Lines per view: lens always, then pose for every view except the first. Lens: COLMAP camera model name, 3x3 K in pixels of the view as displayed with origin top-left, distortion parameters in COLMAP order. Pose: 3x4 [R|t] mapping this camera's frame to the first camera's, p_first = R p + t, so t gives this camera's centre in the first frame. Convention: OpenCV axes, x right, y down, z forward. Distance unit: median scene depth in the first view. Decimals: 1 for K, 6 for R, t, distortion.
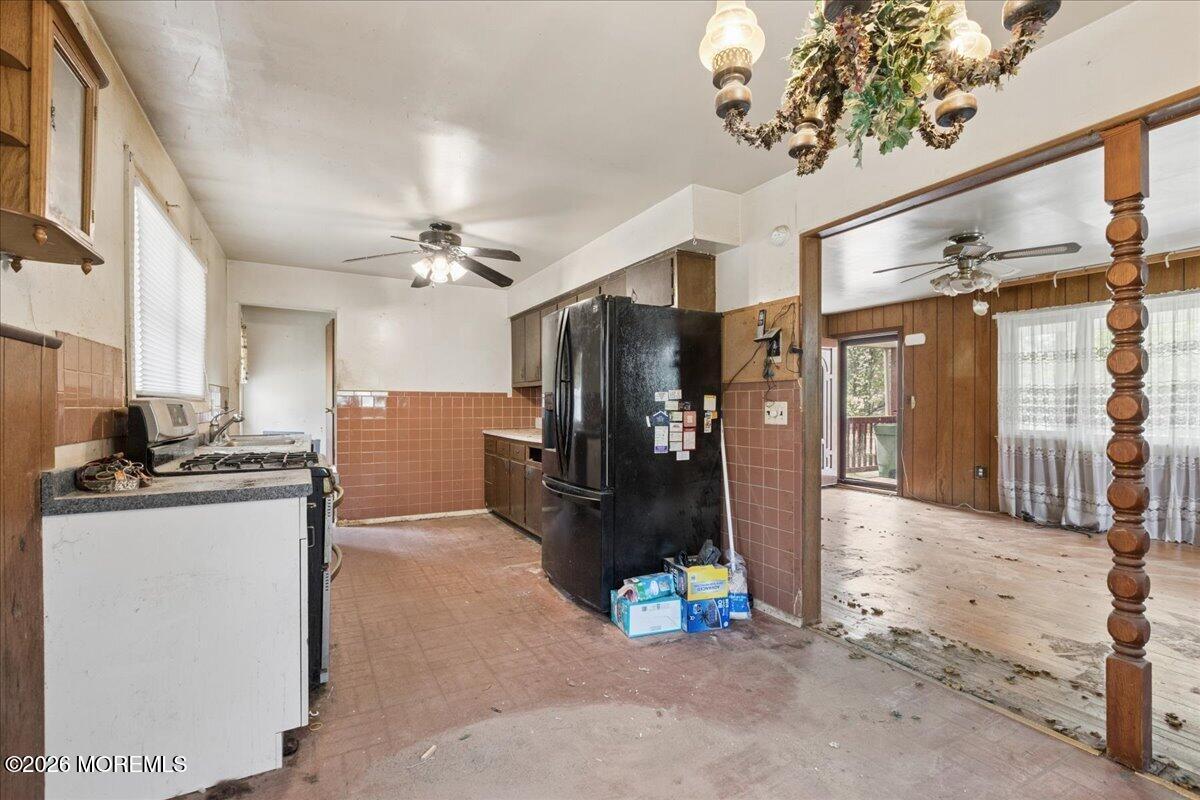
lens RADIAL K [[527.4, 0, 594.1], [0, 527.4, 403.8], [0, 0, 1]] dist [-0.008145, -0.000017]
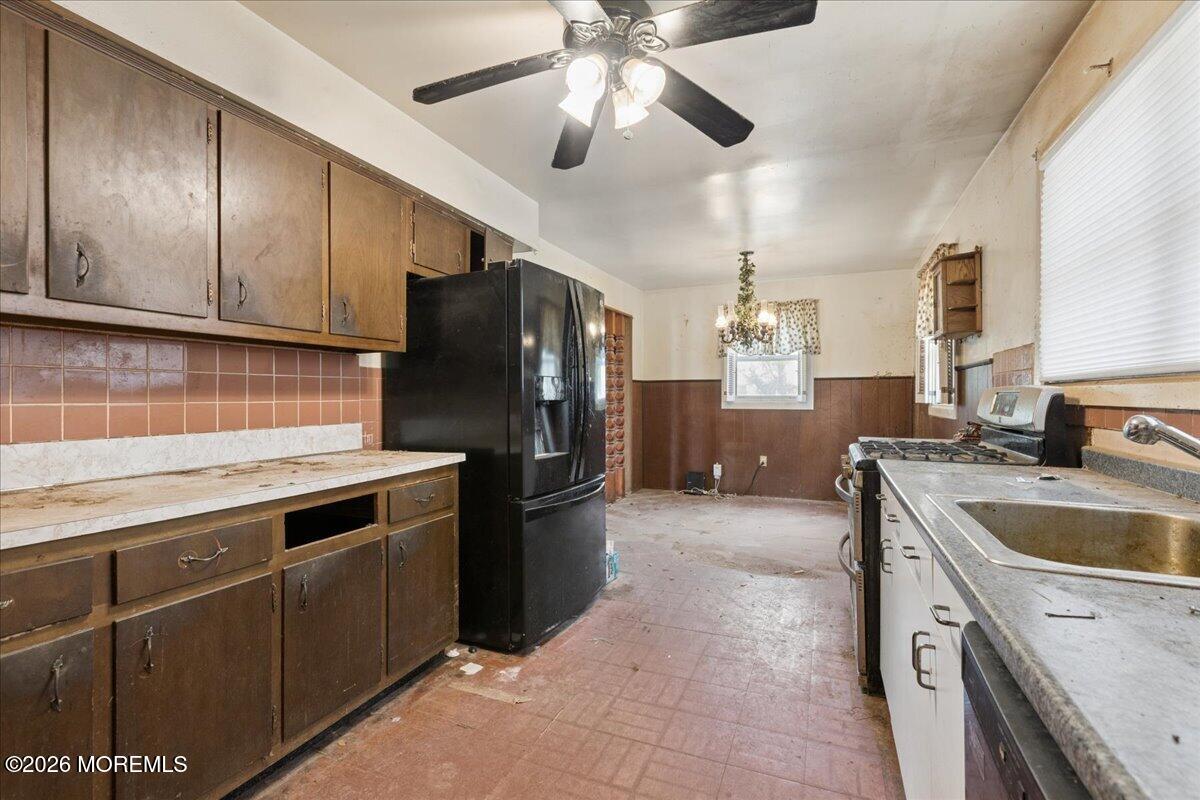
lens RADIAL K [[527.4, 0, 599.9], [0, 527.4, 398.0], [0, 0, 1]] dist [-0.008145, -0.000017]
pose [[-0.620895, 0.005186, 0.783877, -0.690464], [0.005359, 0.999983, -0.002372, 0.010157], [-0.783875, 0.002728, -0.620912, 1.386967]]
